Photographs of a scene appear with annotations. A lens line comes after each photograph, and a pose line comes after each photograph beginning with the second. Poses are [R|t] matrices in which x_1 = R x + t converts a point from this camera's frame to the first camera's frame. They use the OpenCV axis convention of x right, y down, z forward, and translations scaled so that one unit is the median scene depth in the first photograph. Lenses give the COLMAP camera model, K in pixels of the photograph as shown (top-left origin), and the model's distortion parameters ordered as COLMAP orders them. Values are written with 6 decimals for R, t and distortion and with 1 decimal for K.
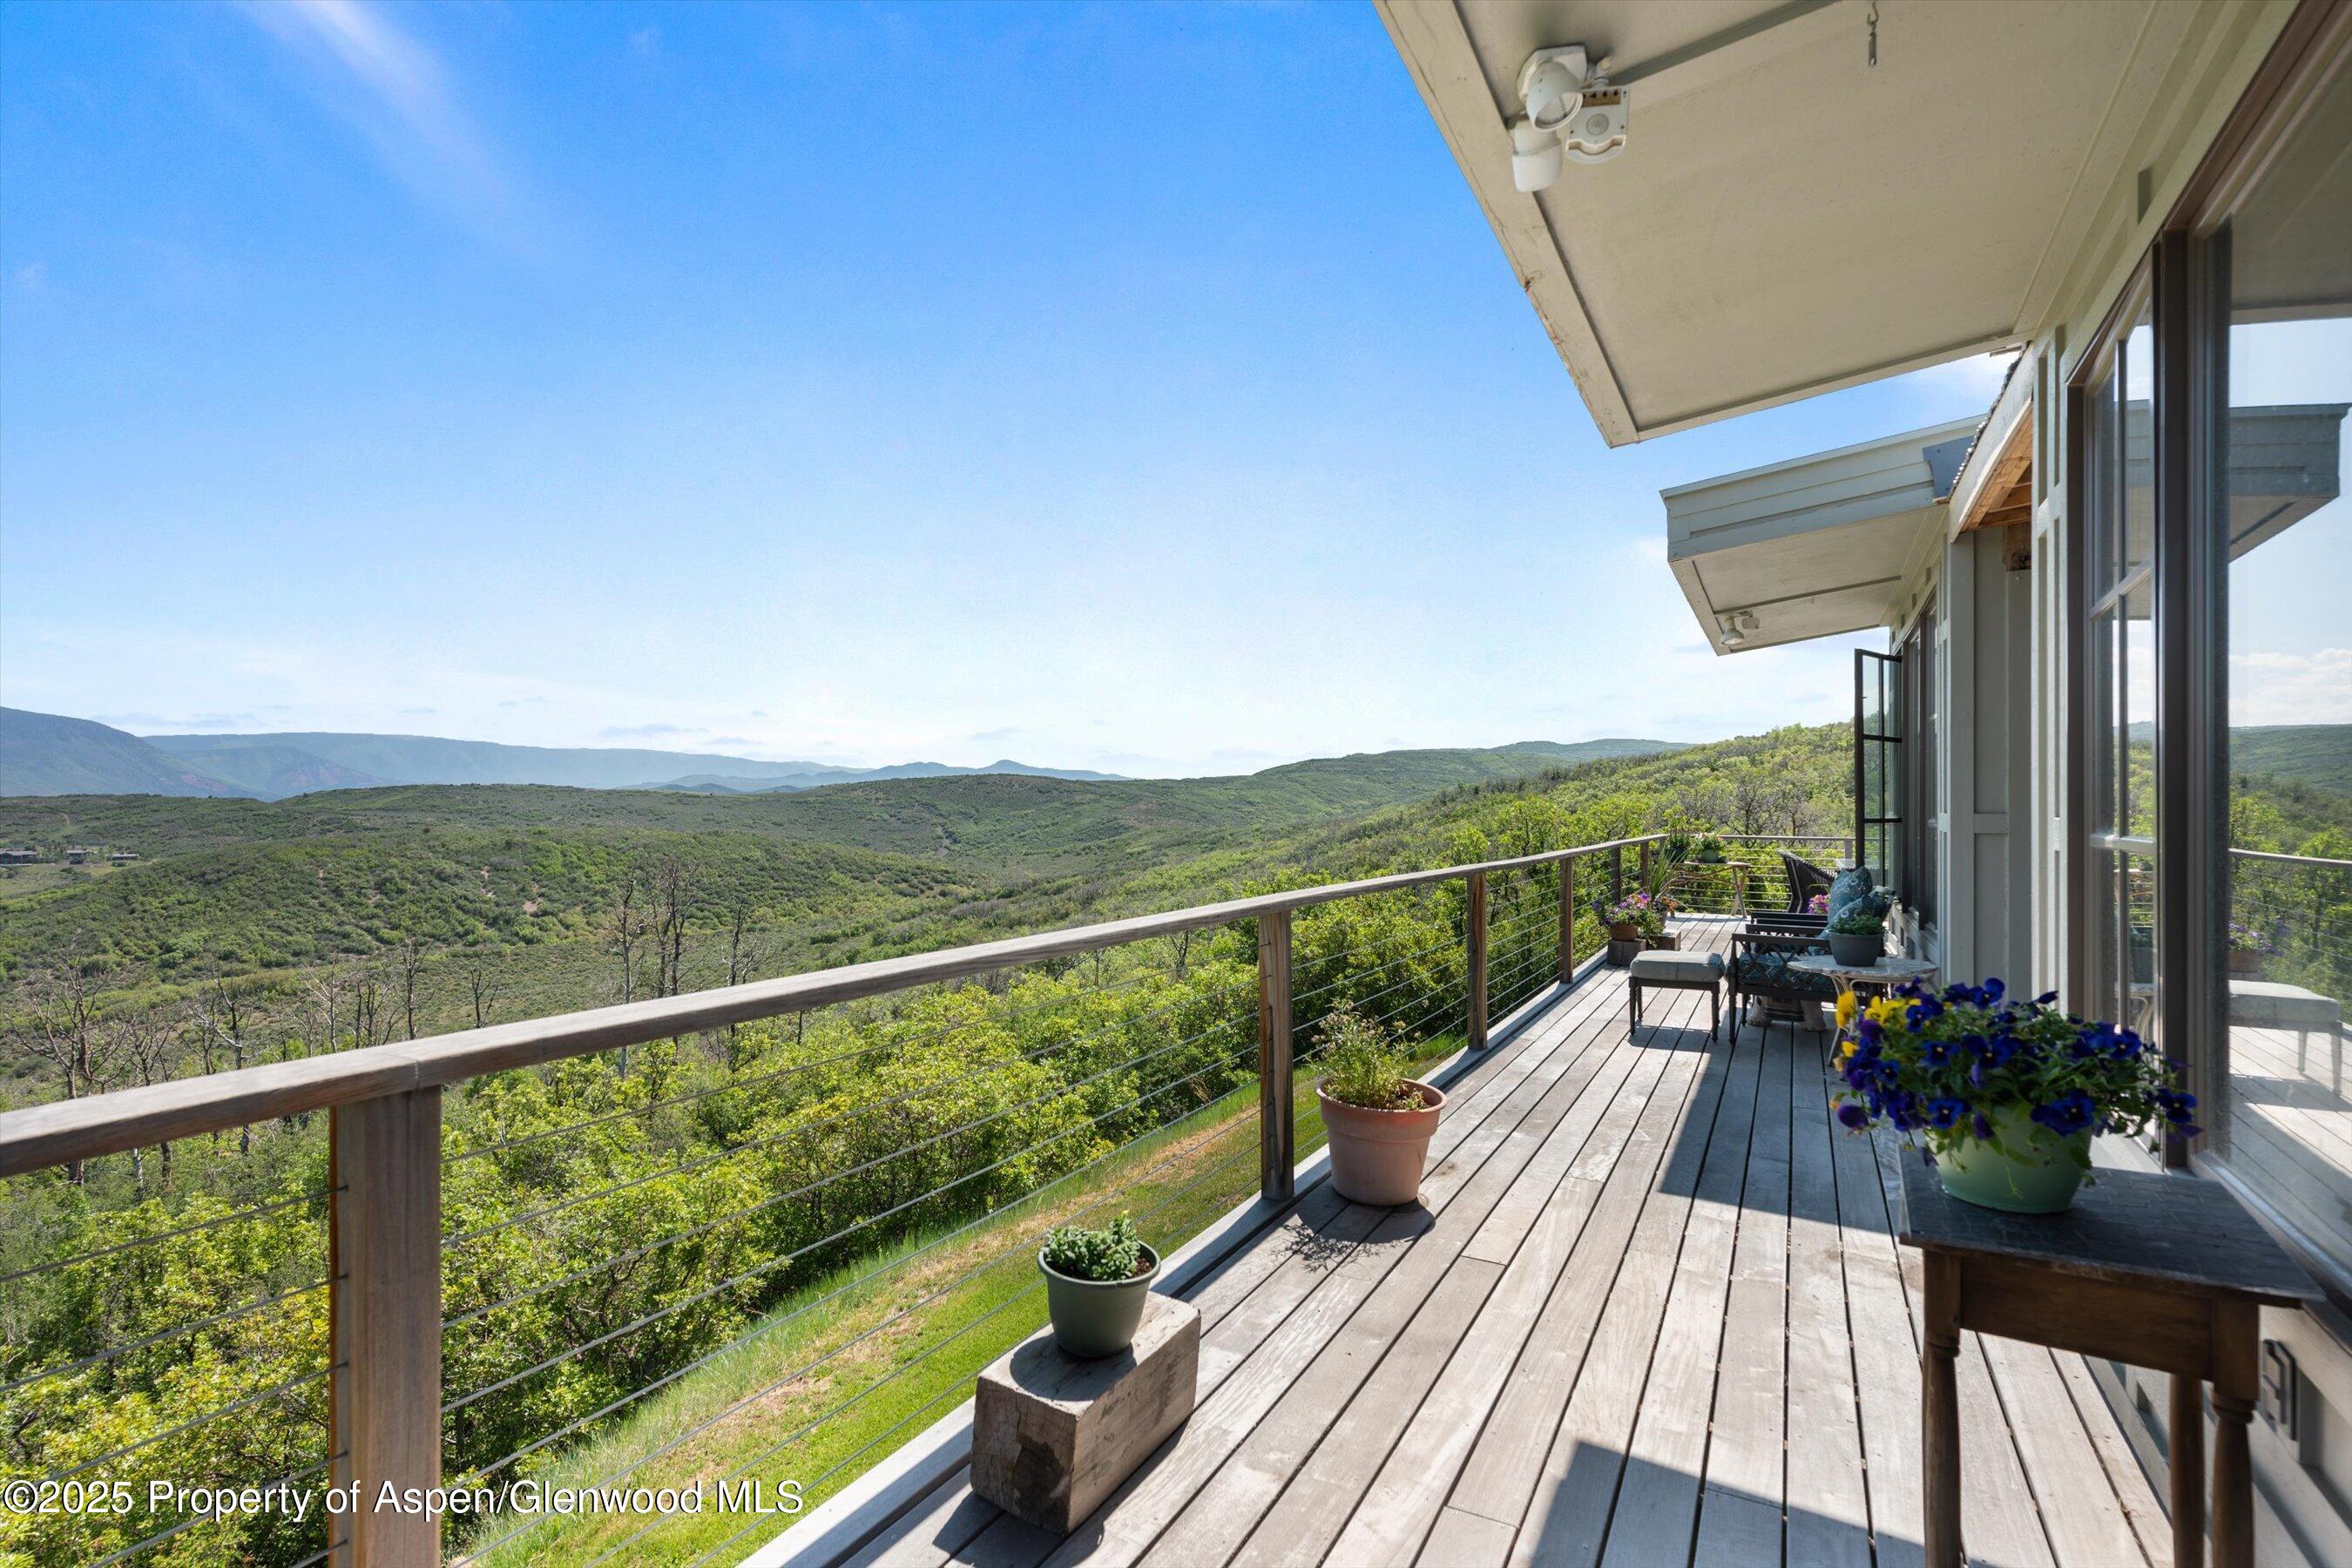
lens RADIAL K [[1133.6, 0, 1182.9], [0, 1133.6, 797.6], [0, 0, 1]] dist [-0.015448, 0.000416]
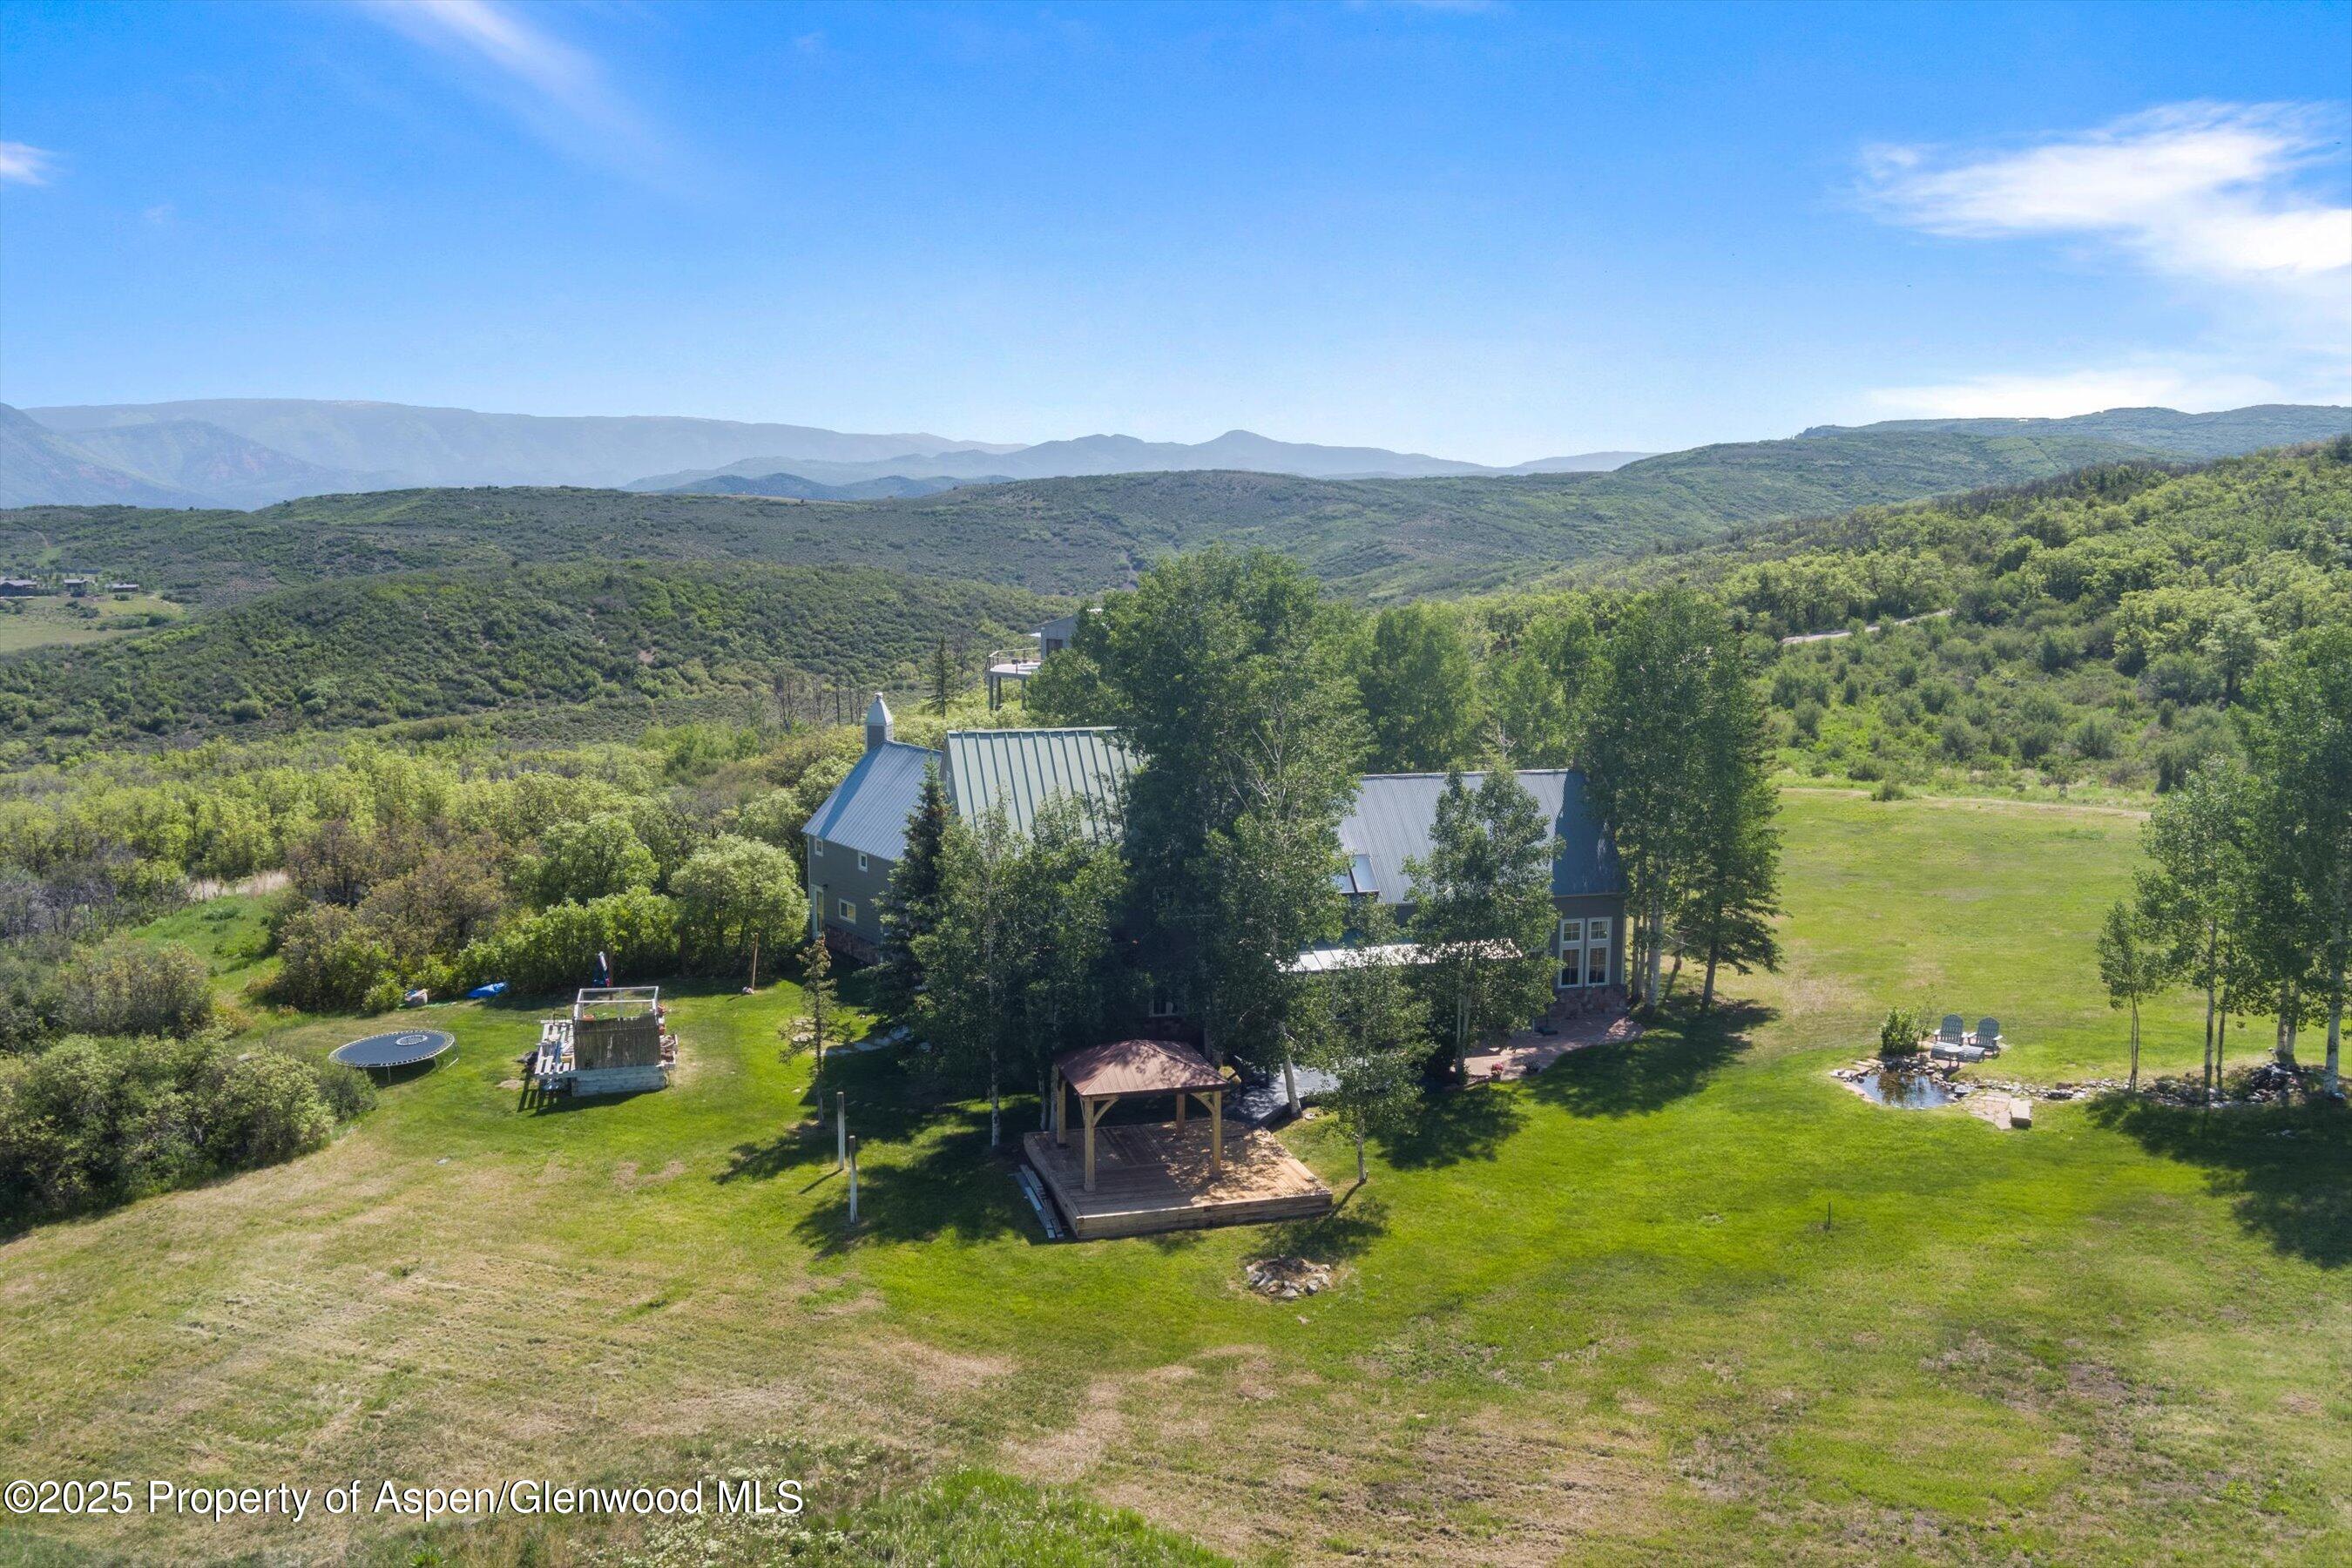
lens RADIAL K [[1133.6, 0, 1174.3], [0, 1133.6, 784.0], [0, 0, 1]] dist [-0.015448, 0.000416]
pose [[0.988861, 0.035900, -0.144447, -0.053293], [-0.006320, 0.979728, 0.200234, 0.017124], [0.148707, -0.197091, 0.969042, 0.206967]]
